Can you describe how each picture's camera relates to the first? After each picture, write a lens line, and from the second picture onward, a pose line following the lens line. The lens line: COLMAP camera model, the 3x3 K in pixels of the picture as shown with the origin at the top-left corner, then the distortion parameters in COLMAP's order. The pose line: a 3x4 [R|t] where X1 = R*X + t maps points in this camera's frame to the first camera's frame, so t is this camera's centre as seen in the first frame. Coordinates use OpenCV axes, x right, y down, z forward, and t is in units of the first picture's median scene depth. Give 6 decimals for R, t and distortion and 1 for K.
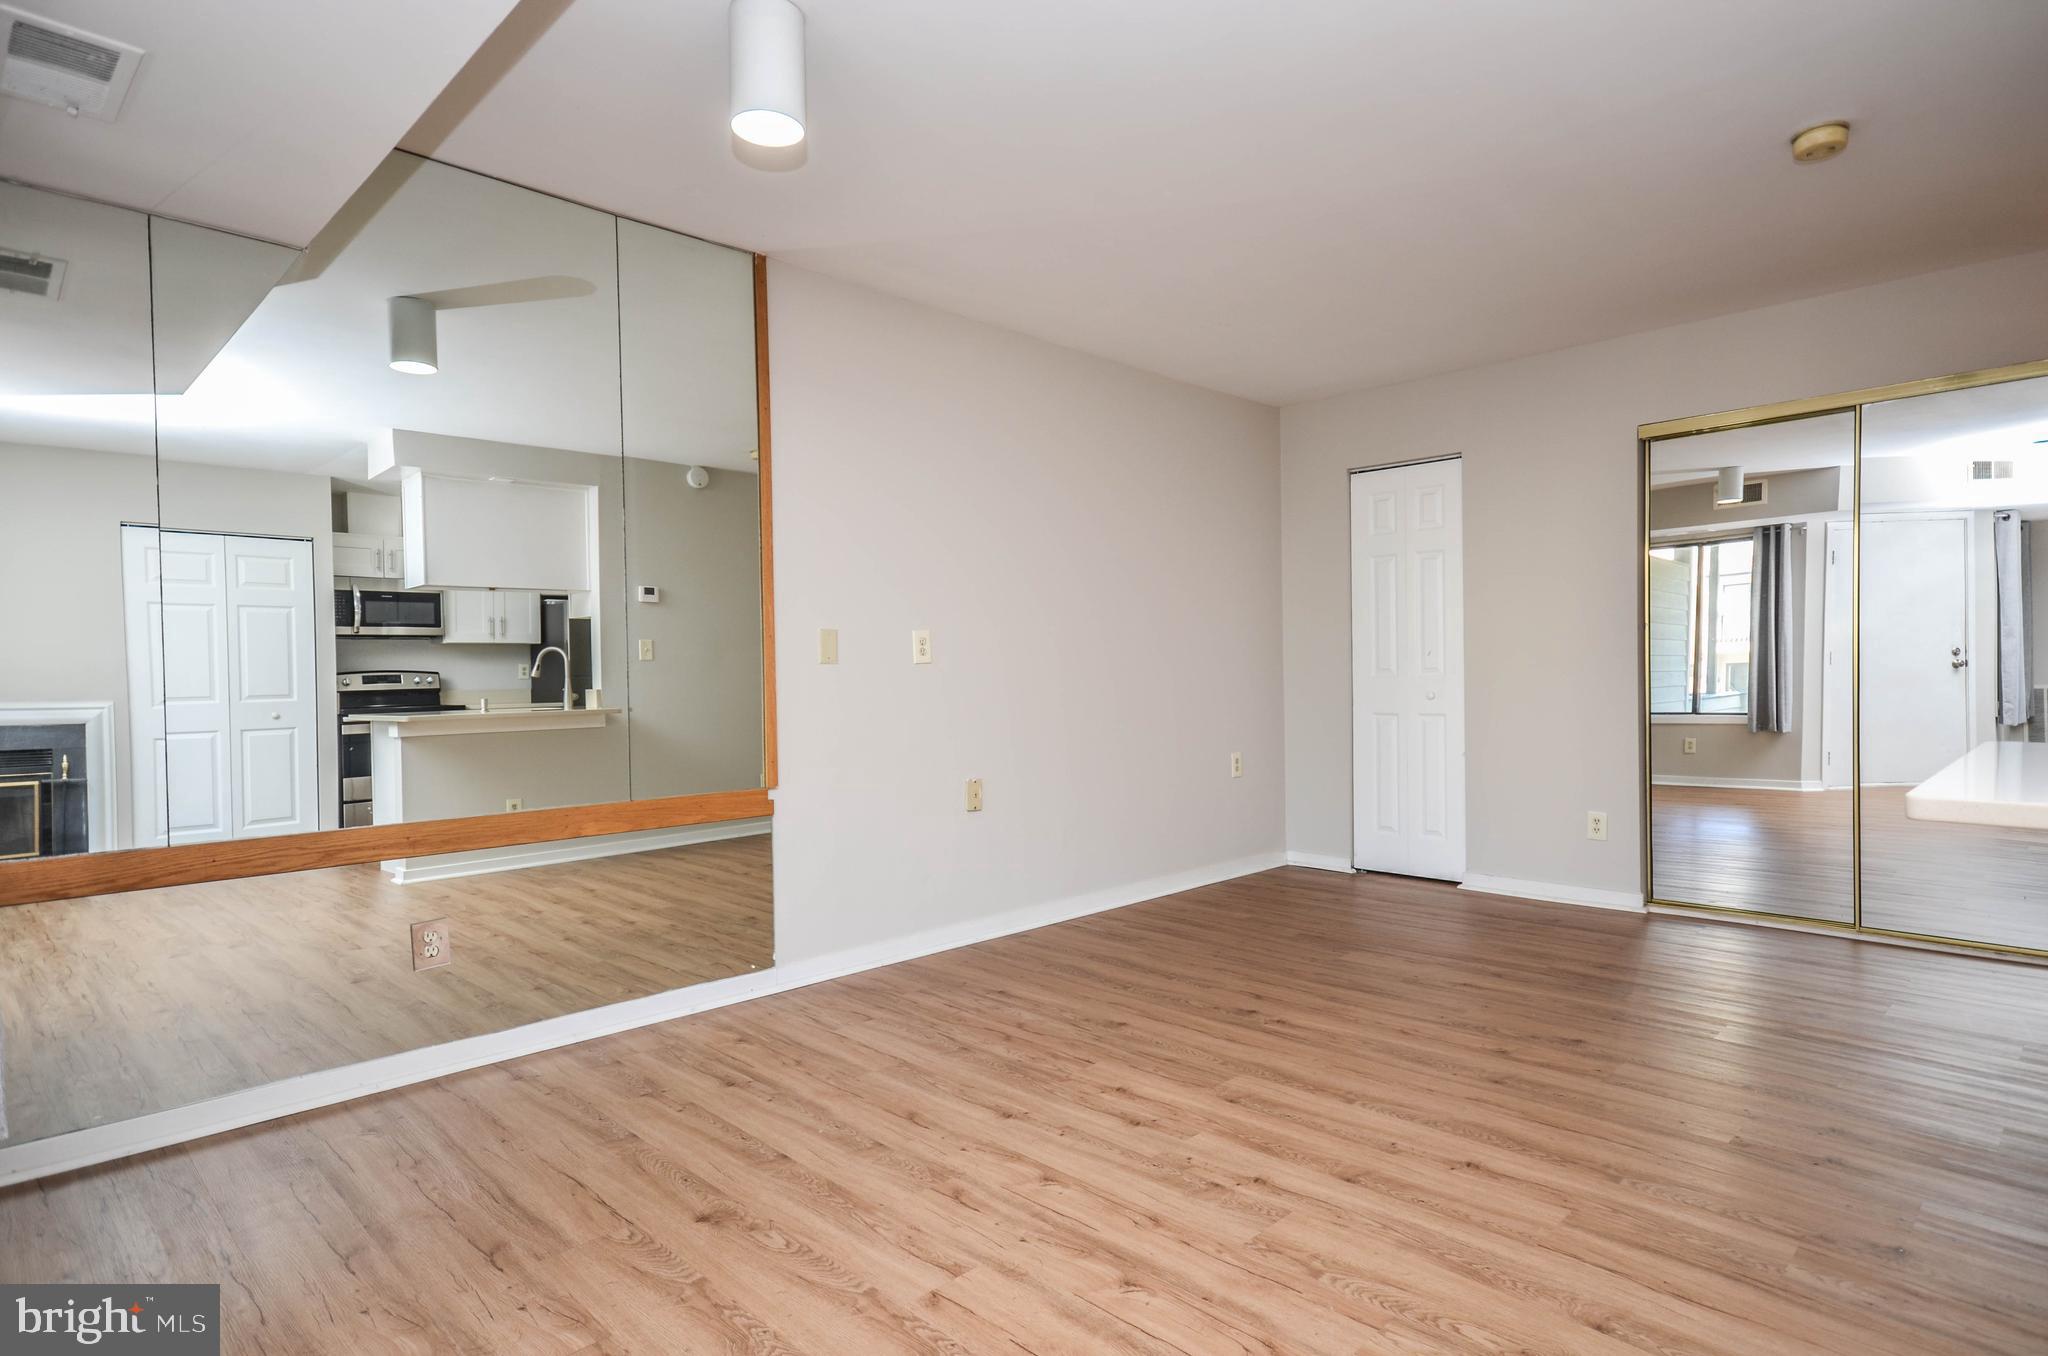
lens RADIAL K [[1090.5, 0, 1058.6], [0, 1090.5, 677.4], [0, 0, 1]] dist [0.013504, -0.000847]
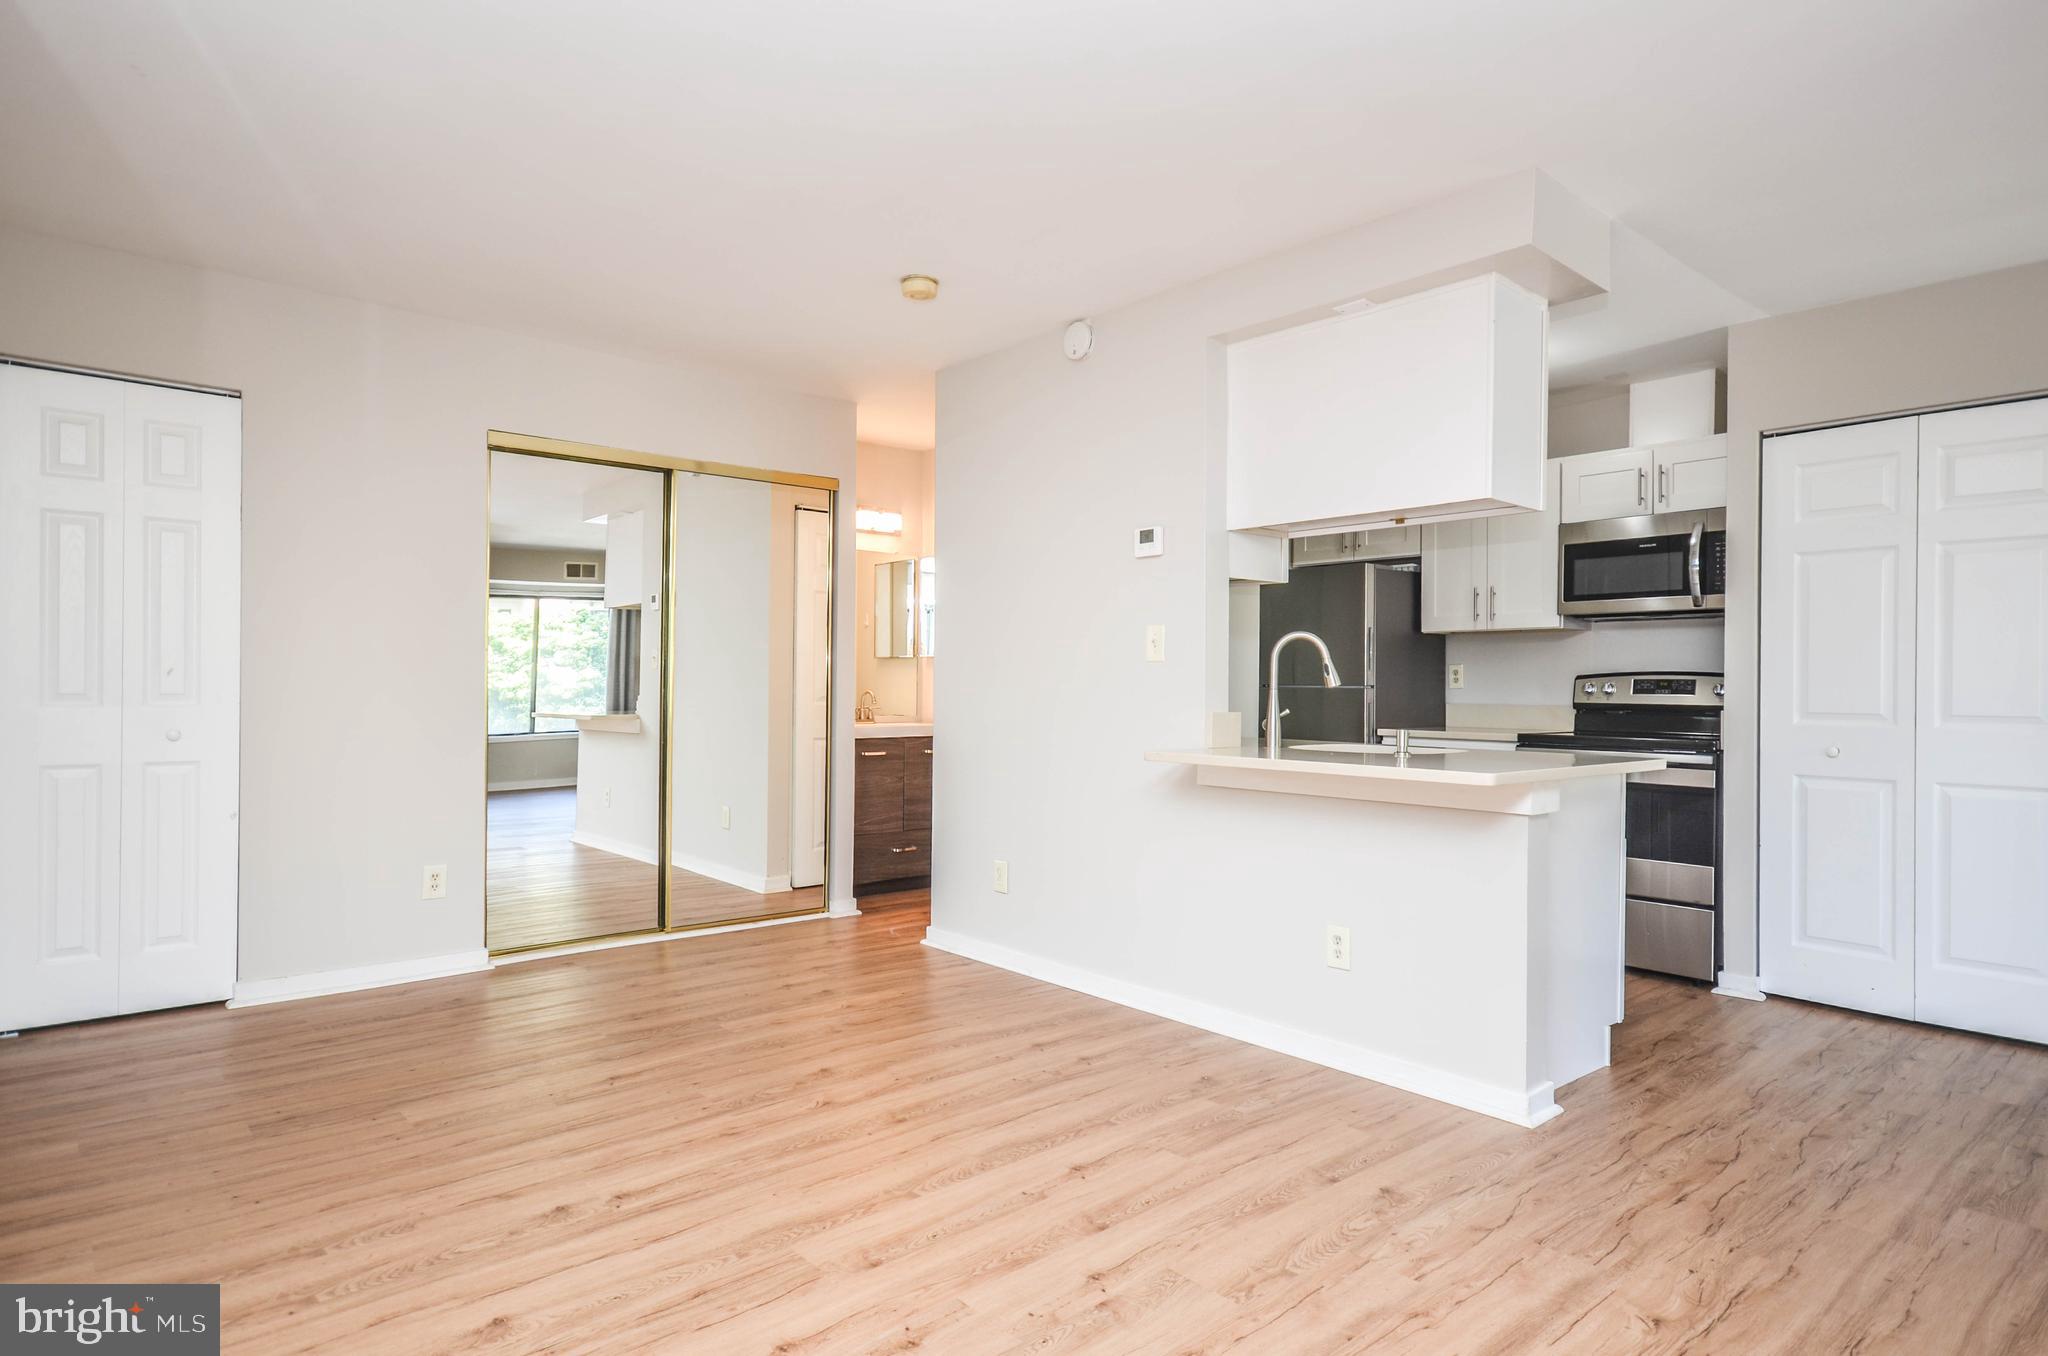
lens RADIAL K [[1134.5, 0, 1043.5], [0, 1134.5, 687.8], [0, 0, 1]] dist [0.012403, 0.000992]
pose [[0.067791, 0.010888, 0.997640, -0.570539], [-0.003595, 0.999937, -0.010669, -0.010289], [-0.997693, -0.002863, 0.067826, 0.739146]]
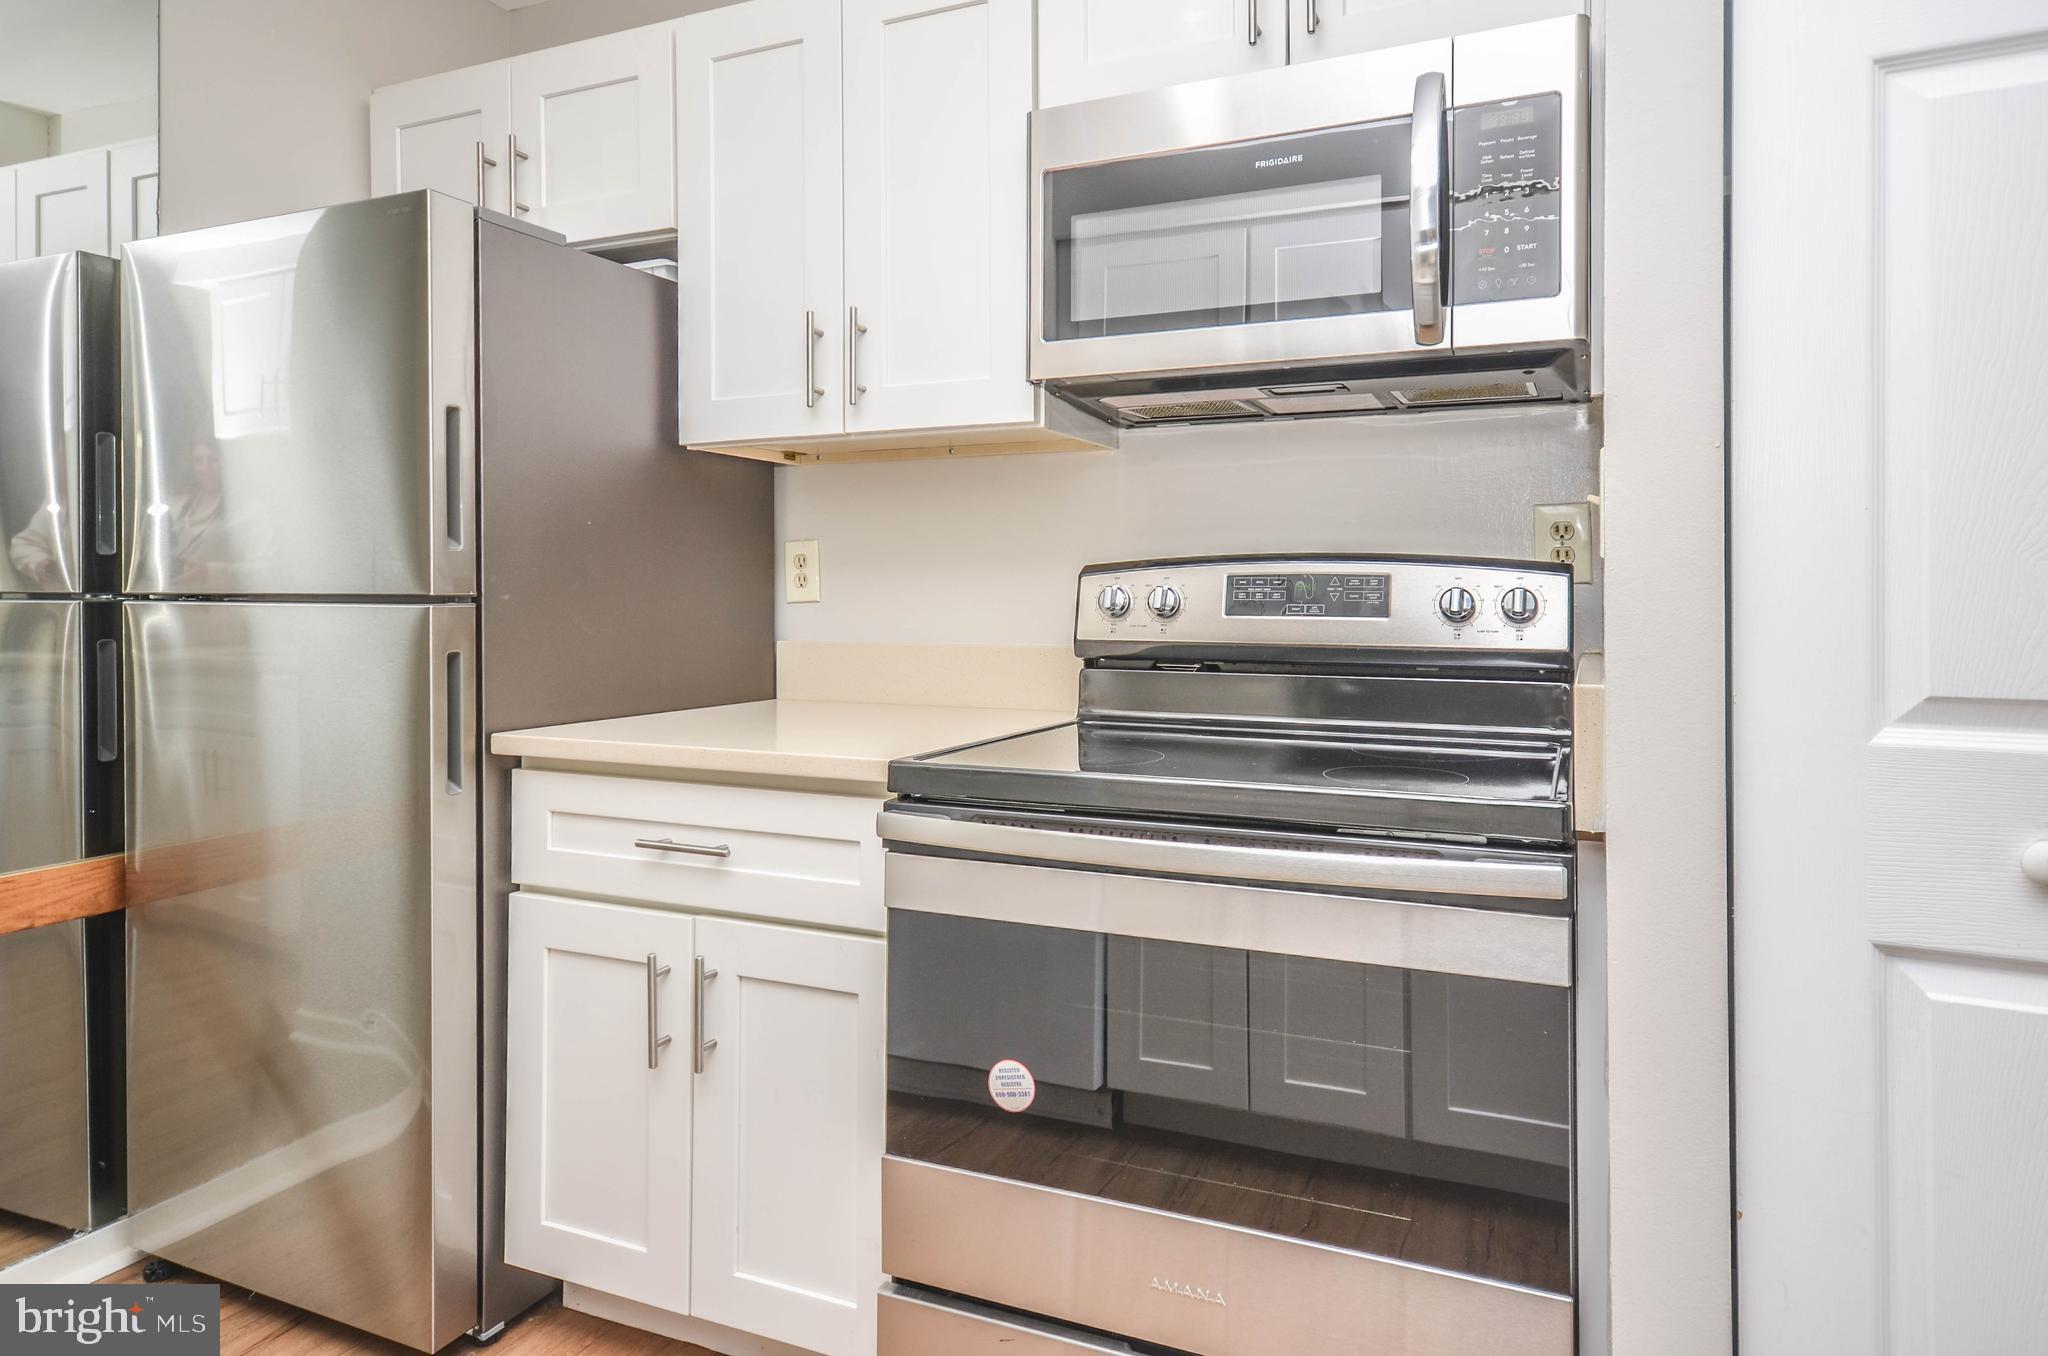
lens RADIAL K [[1074.7, 0, 1120.0], [0, 1074.7, 583.3], [0, 0, 1]] dist [0.014296, 0.000786]
pose [[-0.406021, 0.024984, 0.913522, 0.632341], [0.008079, 0.999685, -0.023749, -0.026491], [-0.913828, -0.002262, -0.406096, 0.280059]]
